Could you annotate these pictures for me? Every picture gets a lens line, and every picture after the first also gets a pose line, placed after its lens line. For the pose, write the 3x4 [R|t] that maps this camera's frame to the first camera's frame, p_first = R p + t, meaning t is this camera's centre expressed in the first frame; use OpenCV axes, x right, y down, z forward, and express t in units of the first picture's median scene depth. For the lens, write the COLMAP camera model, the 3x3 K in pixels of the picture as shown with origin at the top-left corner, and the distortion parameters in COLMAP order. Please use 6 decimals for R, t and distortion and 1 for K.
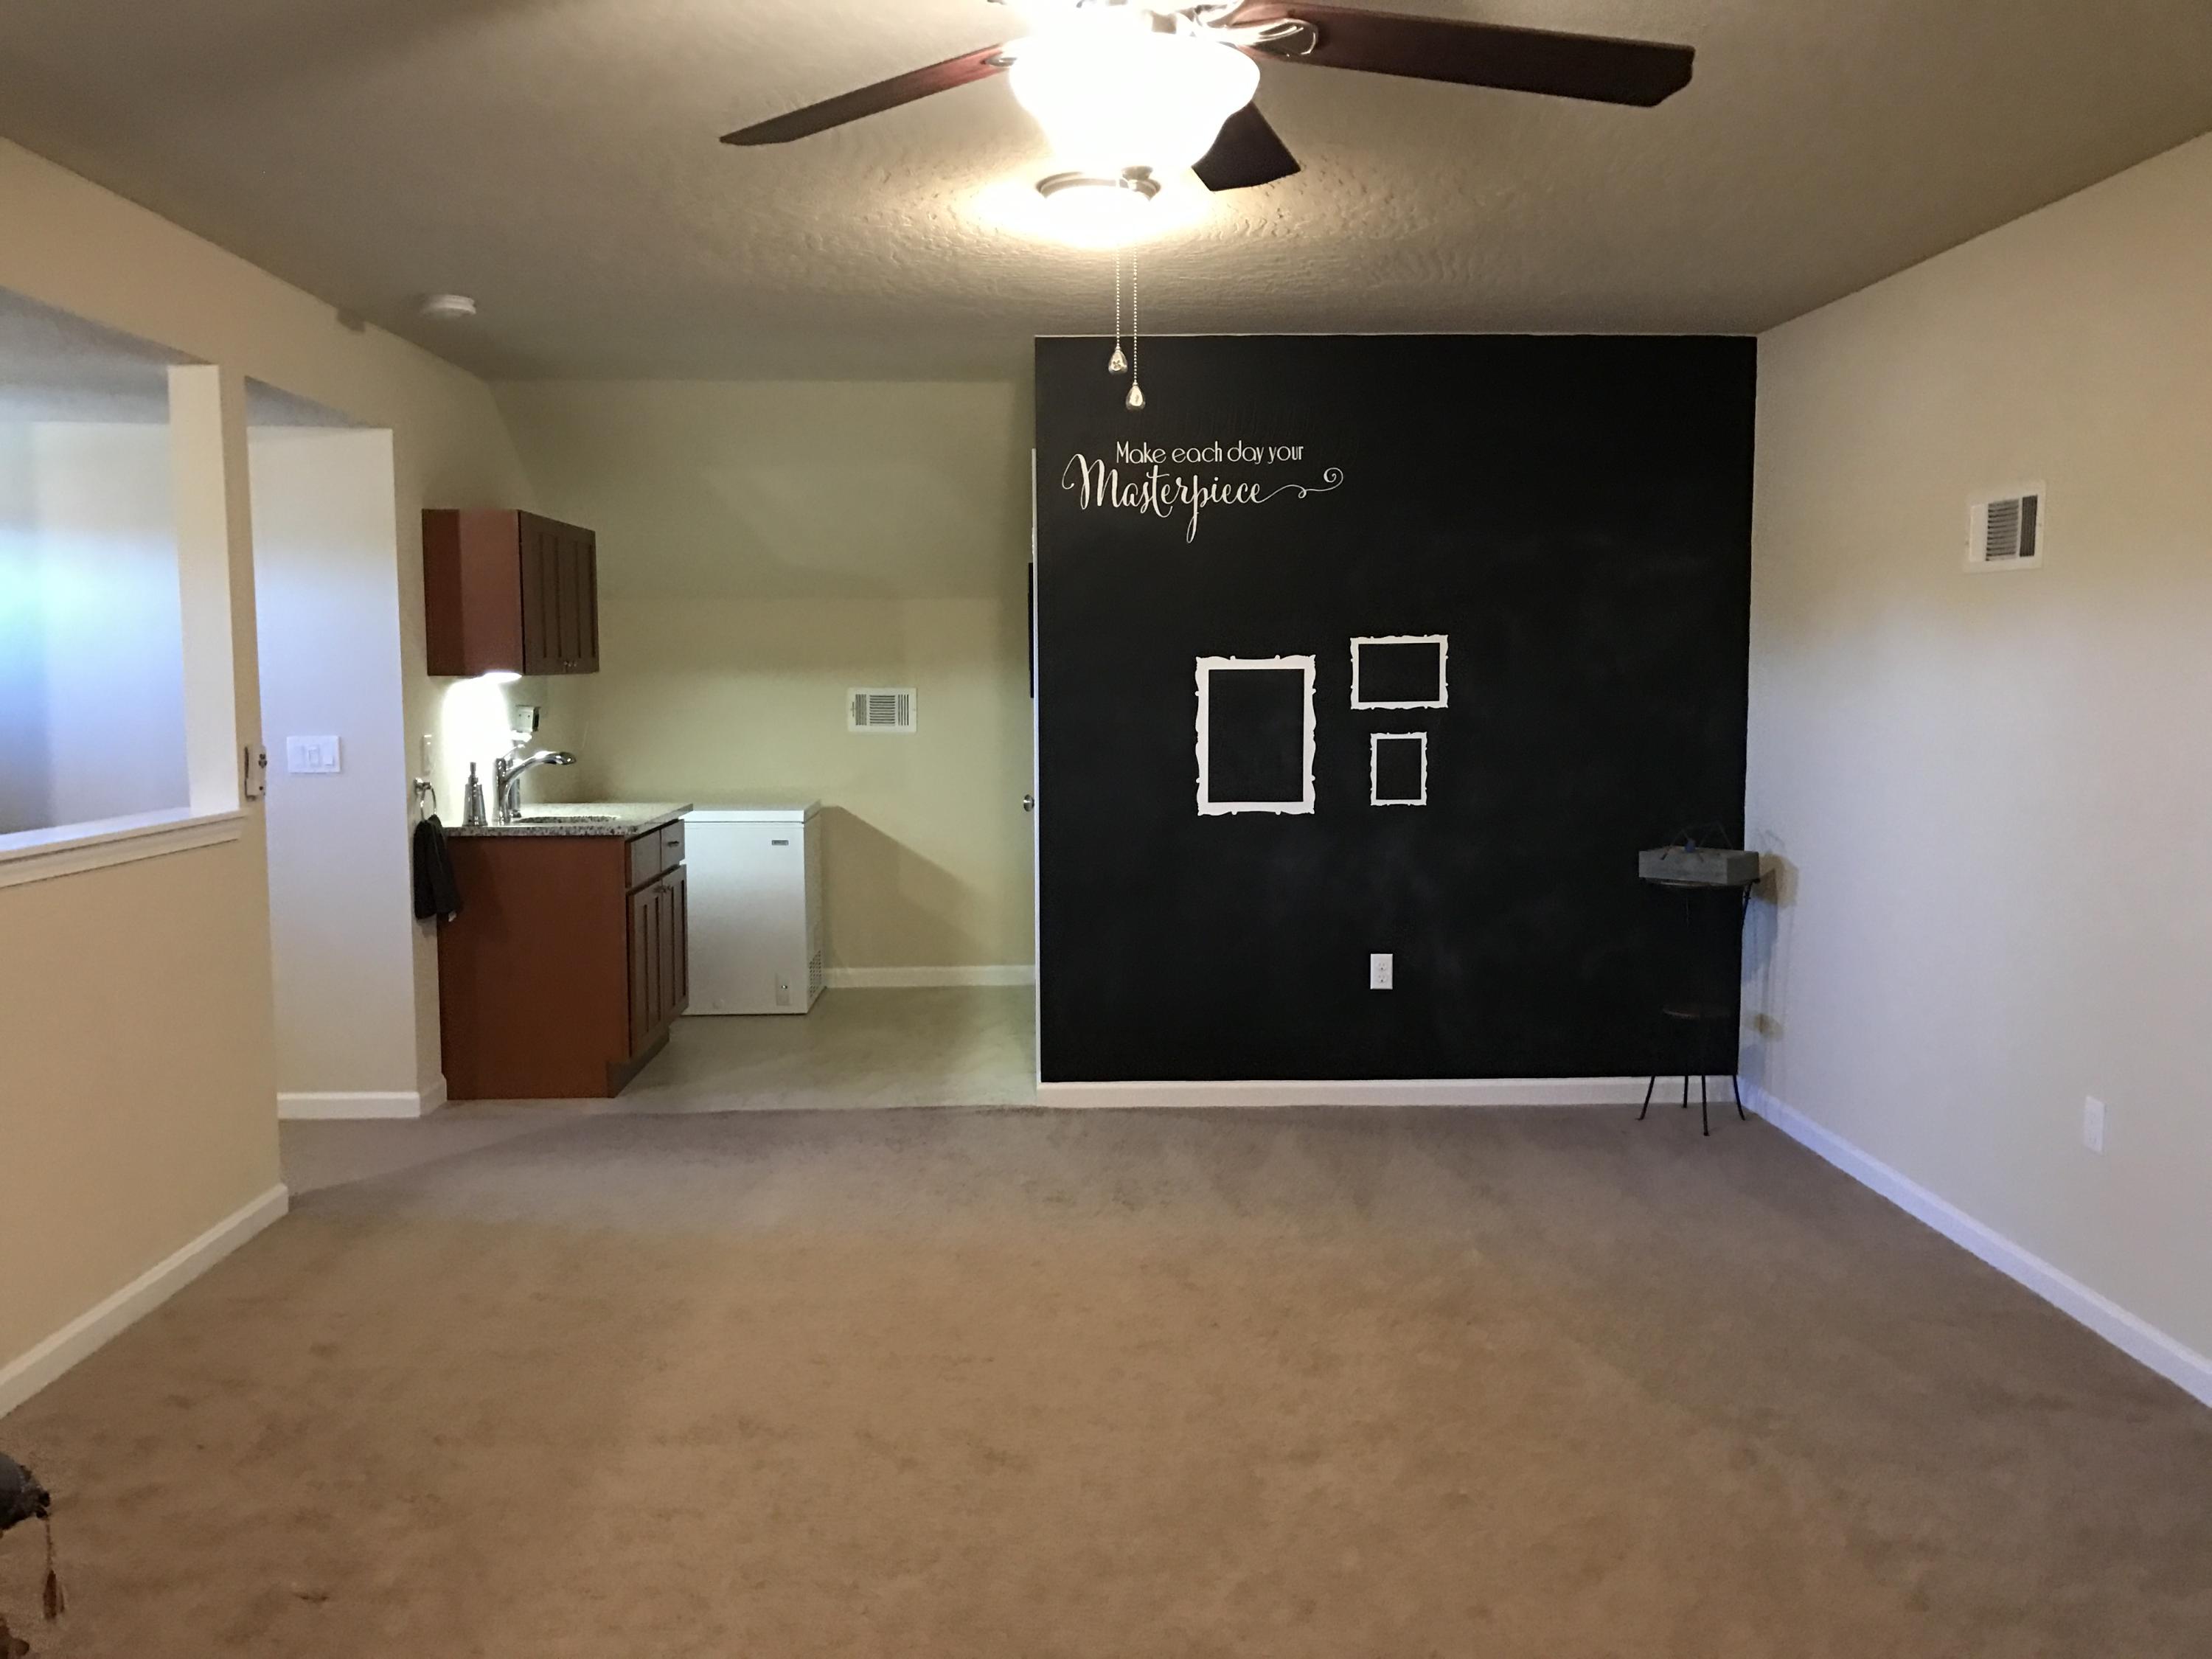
lens RADIAL K [[1792.6, 0, 1120.9], [0, 1792.6, 824.8], [0, 0, 1]] dist [0.028054, -0.028461]
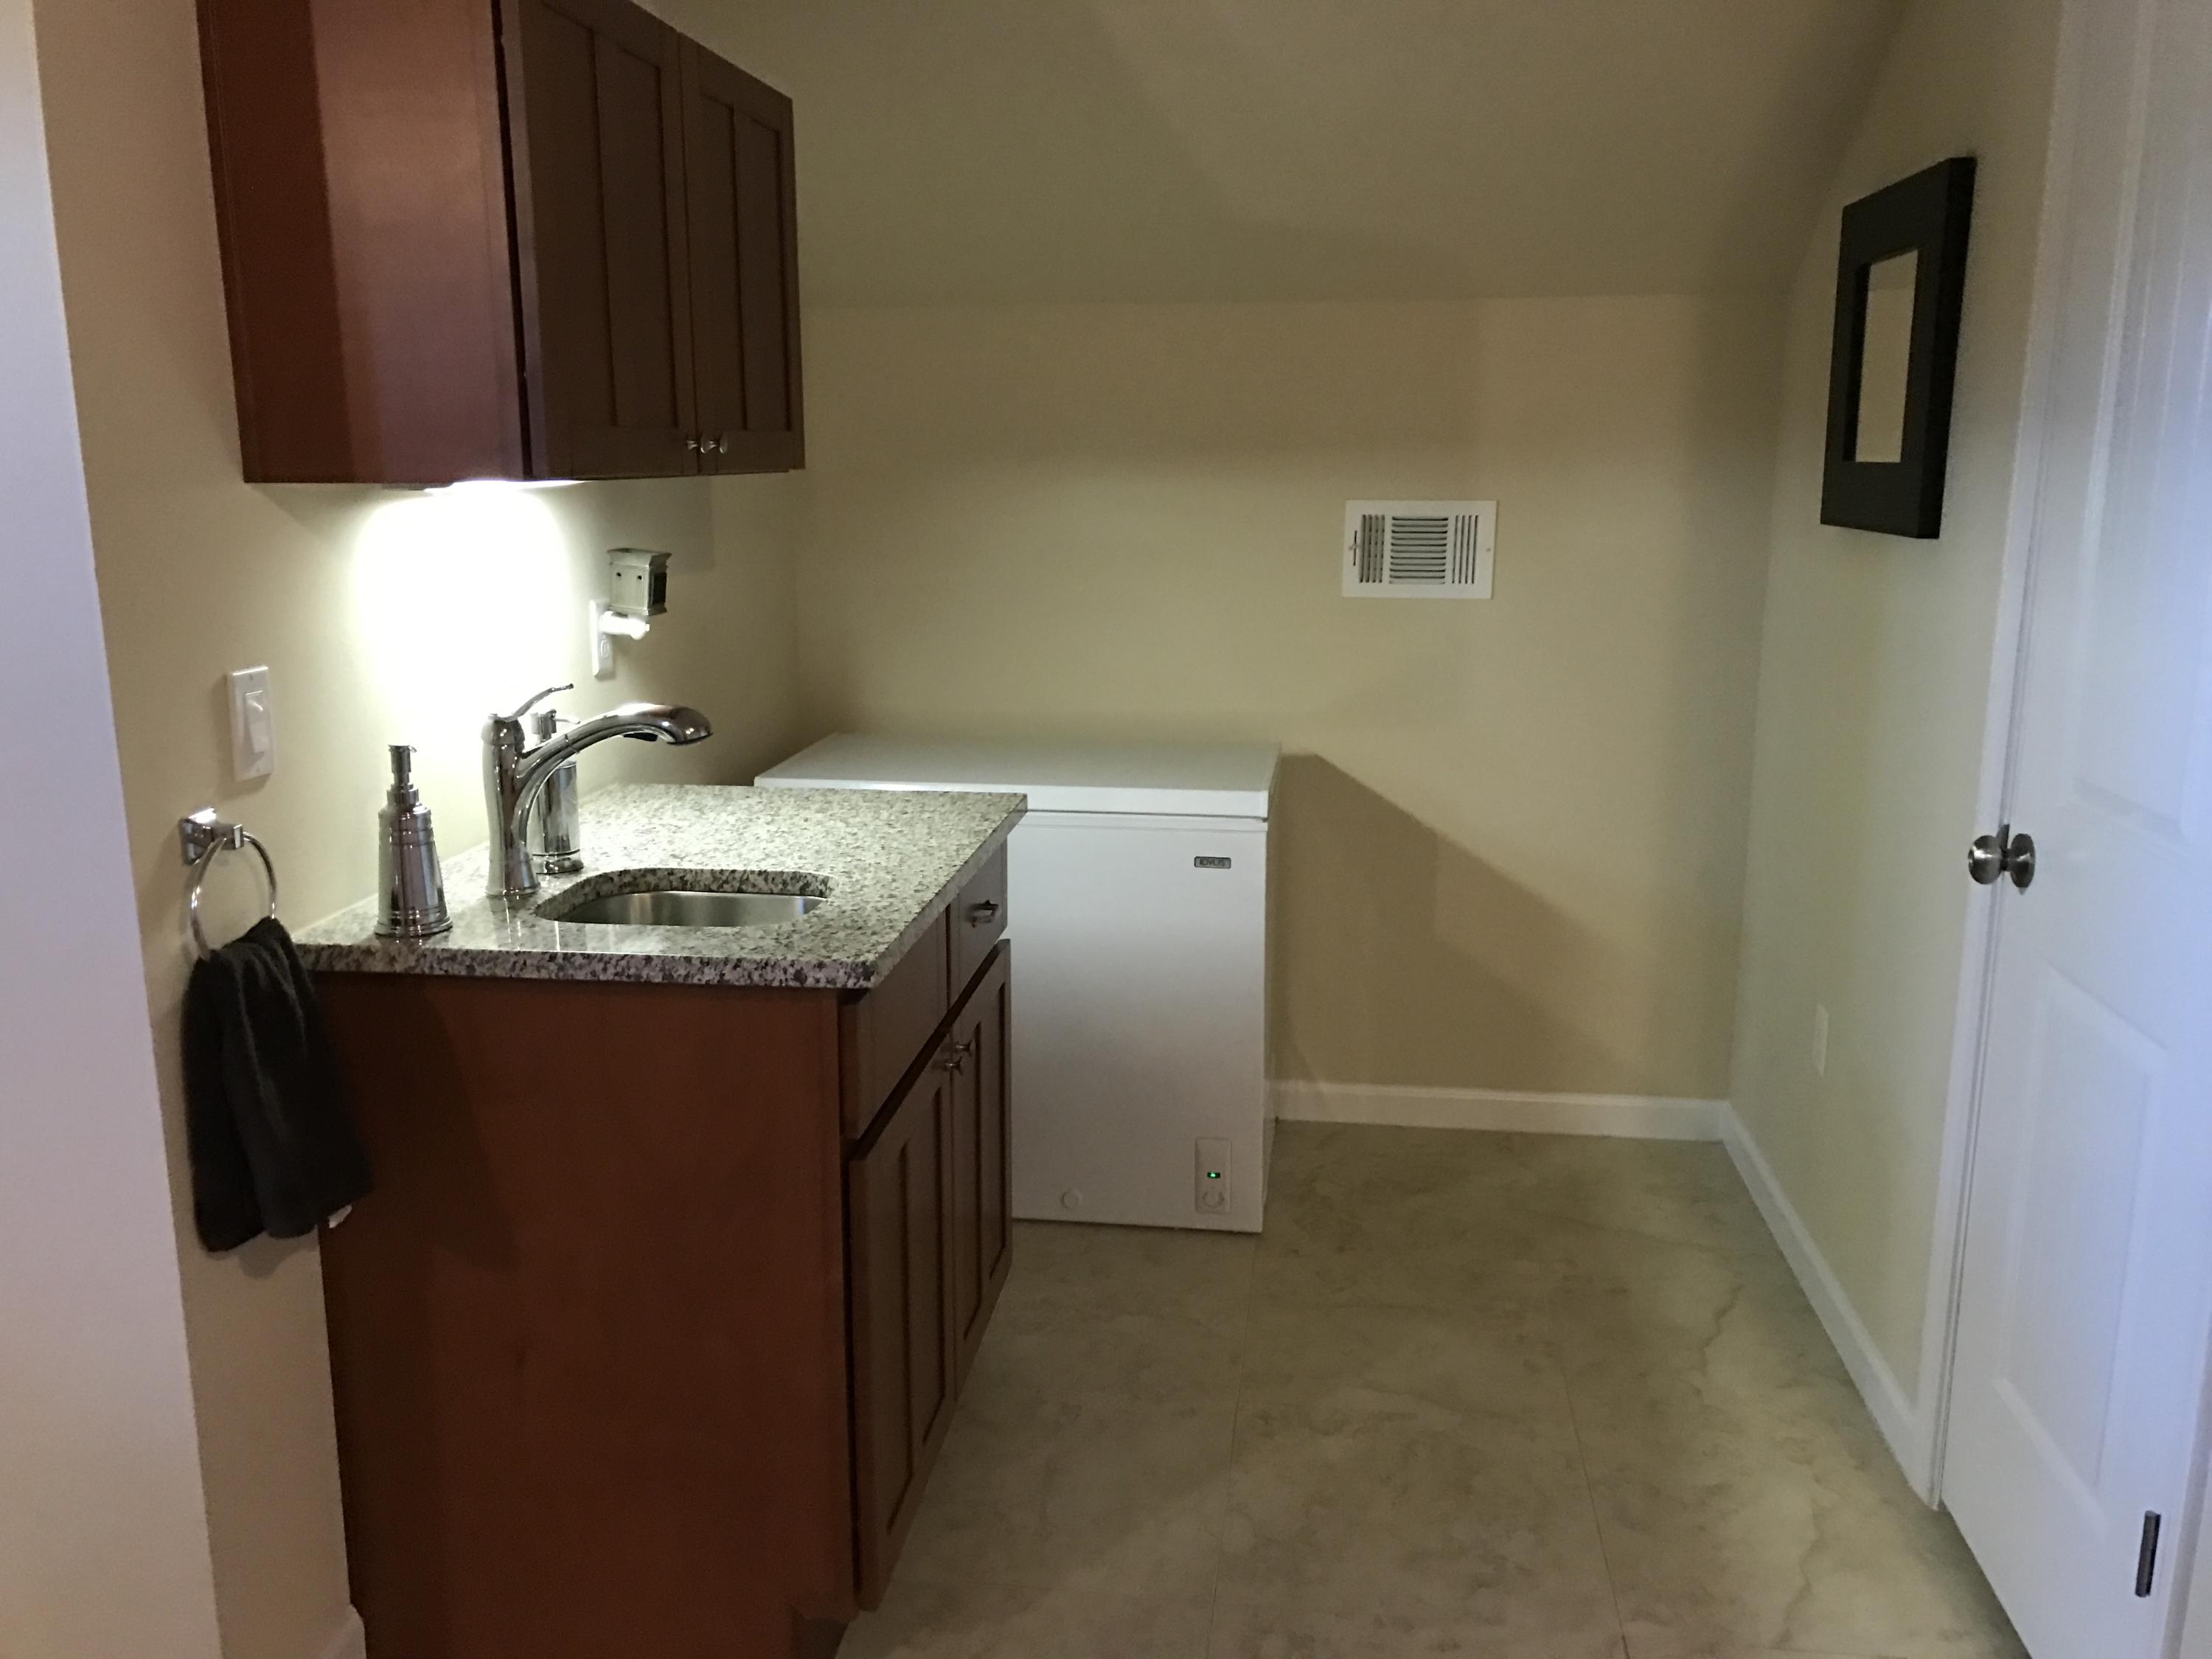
lens RADIAL K [[1792.6, 0, 1098.0], [0, 1792.6, 840.7], [0, 0, 1]] dist [0.028054, -0.028461]
pose [[0.984505, 0.037867, -0.171218, -0.143026], [-0.016543, 0.992108, 0.124294, -0.049558], [0.174573, -0.119536, 0.977361, 0.566757]]
